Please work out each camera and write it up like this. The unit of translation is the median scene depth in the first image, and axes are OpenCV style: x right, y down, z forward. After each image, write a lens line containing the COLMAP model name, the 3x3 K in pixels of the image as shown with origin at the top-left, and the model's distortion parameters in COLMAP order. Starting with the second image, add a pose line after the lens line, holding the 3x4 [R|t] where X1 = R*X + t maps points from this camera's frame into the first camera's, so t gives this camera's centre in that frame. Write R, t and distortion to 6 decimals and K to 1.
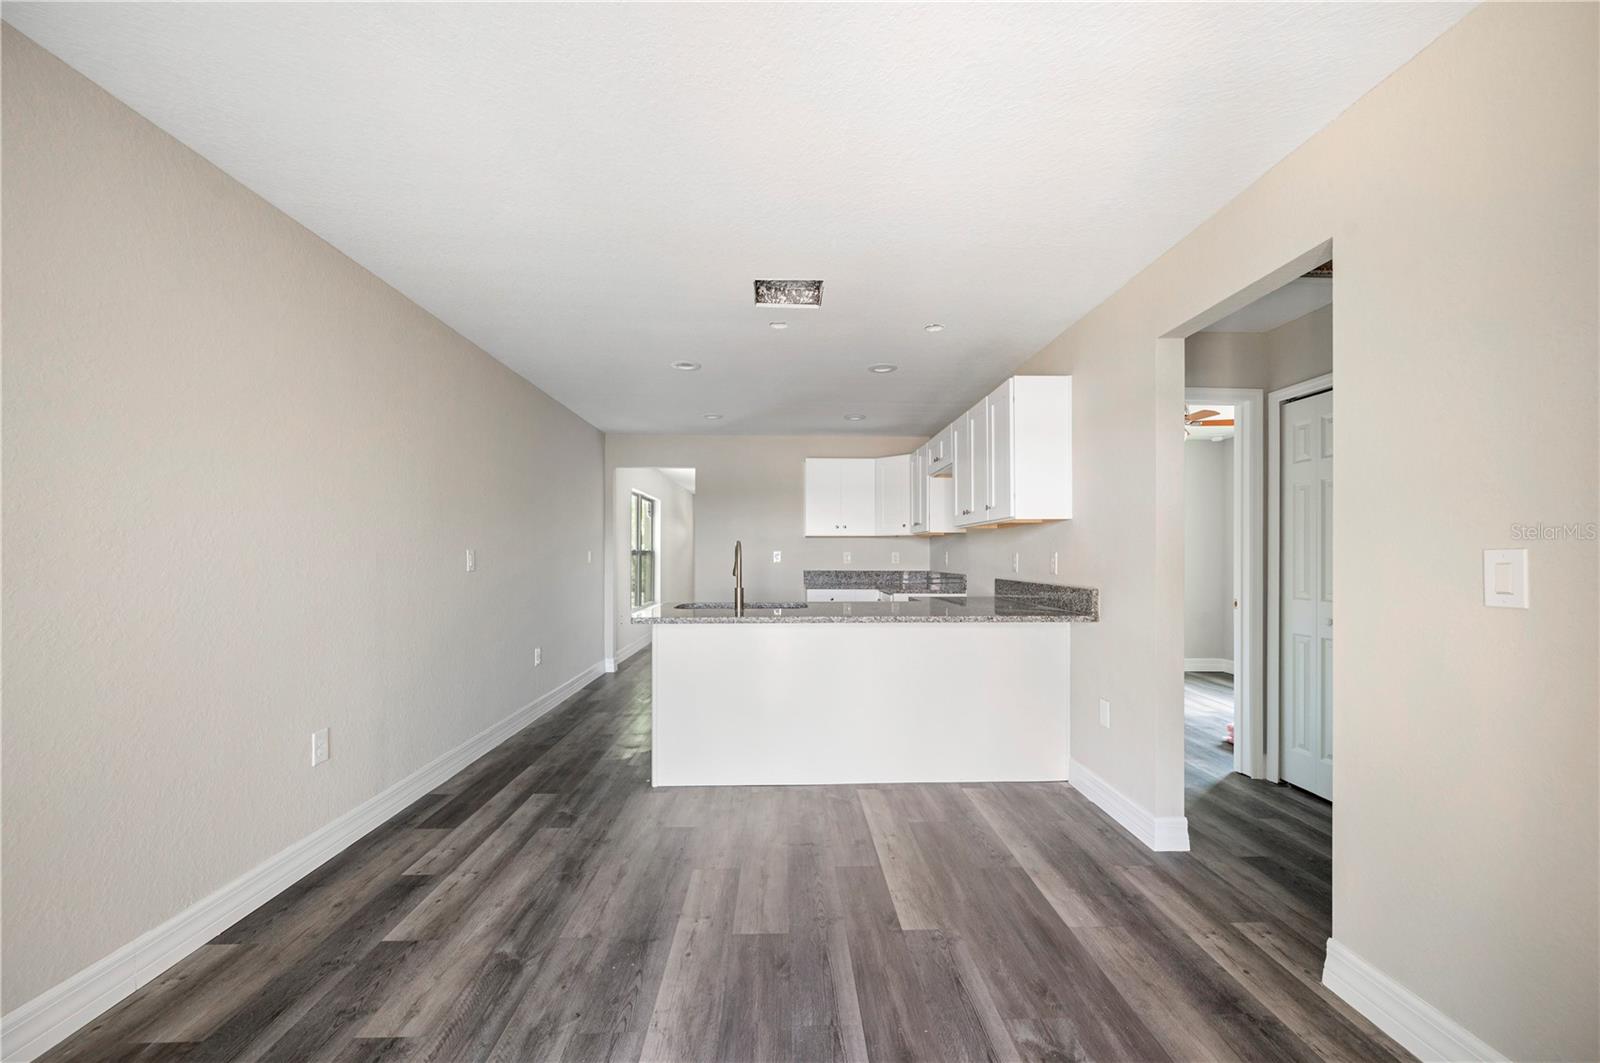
lens RADIAL K [[636.7, 0, 800.0], [0, 636.7, 531.5], [0, 0, 1]] dist [-0.001341, -0.000226]
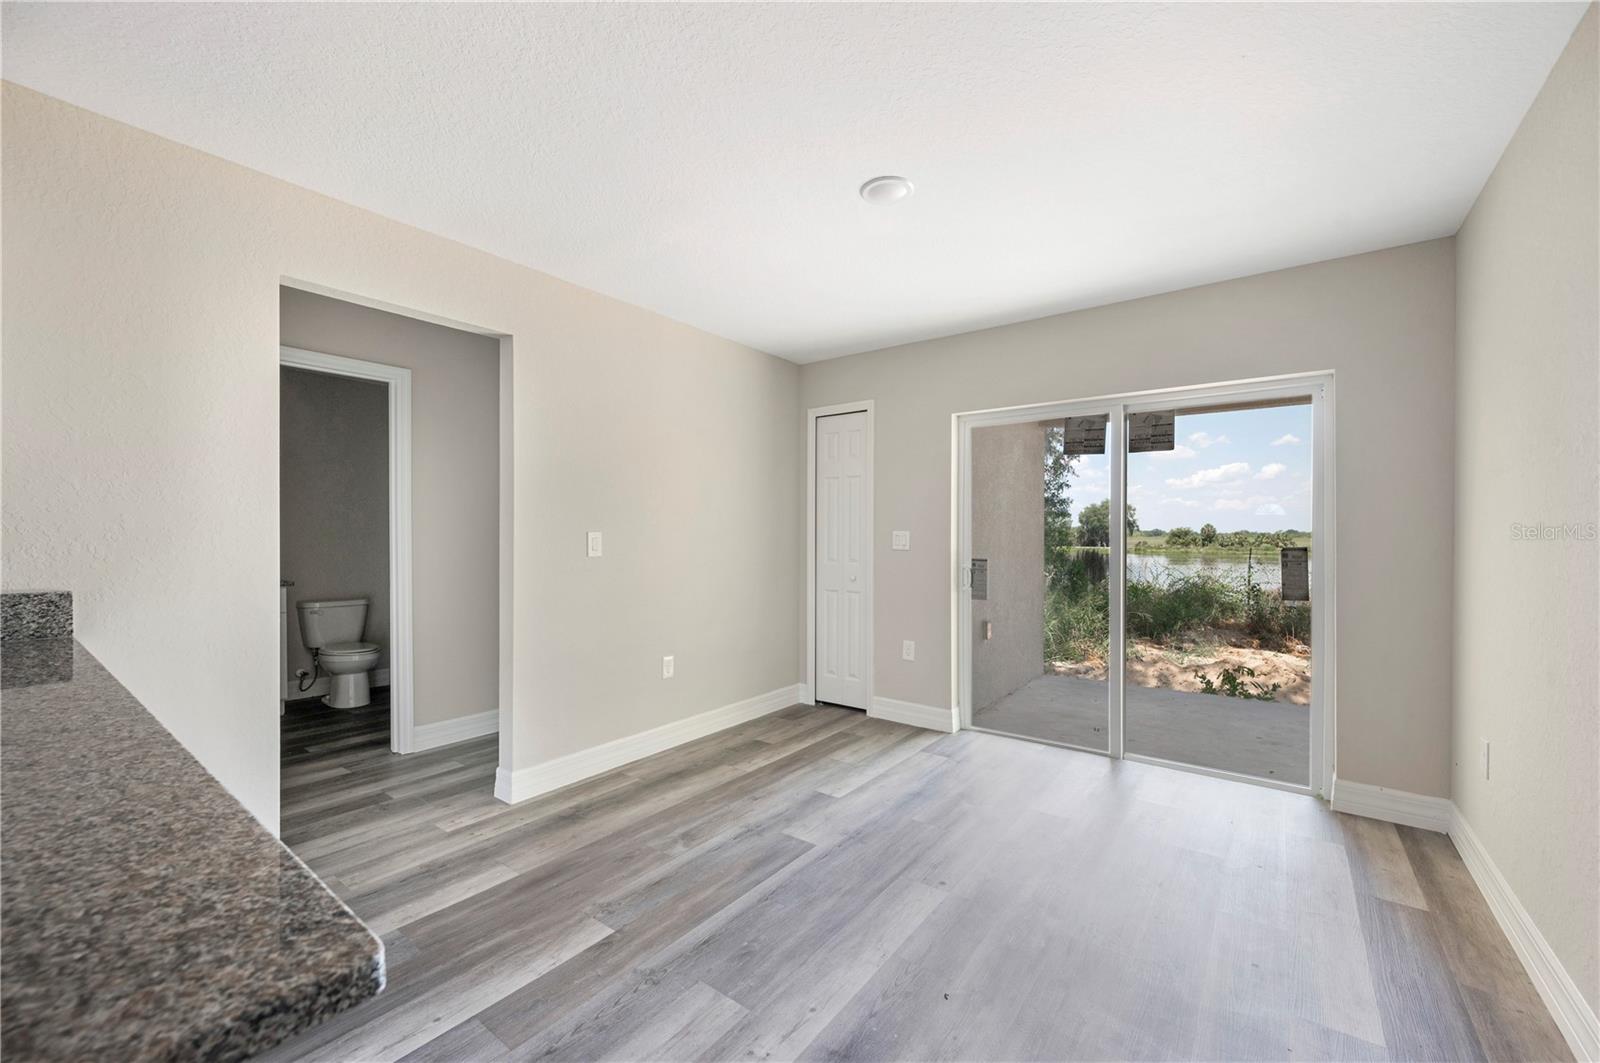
lens RADIAL K [[636.7, 0, 800.0], [0, 636.7, 531.5], [0, 0, 1]] dist [-0.001341, -0.000226]
pose [[-0.775306, 0.002352, 0.631581, -0.697259], [-0.023941, 0.999165, -0.033111, 0.060439], [-0.631132, -0.040792, -0.774602, 1.692005]]
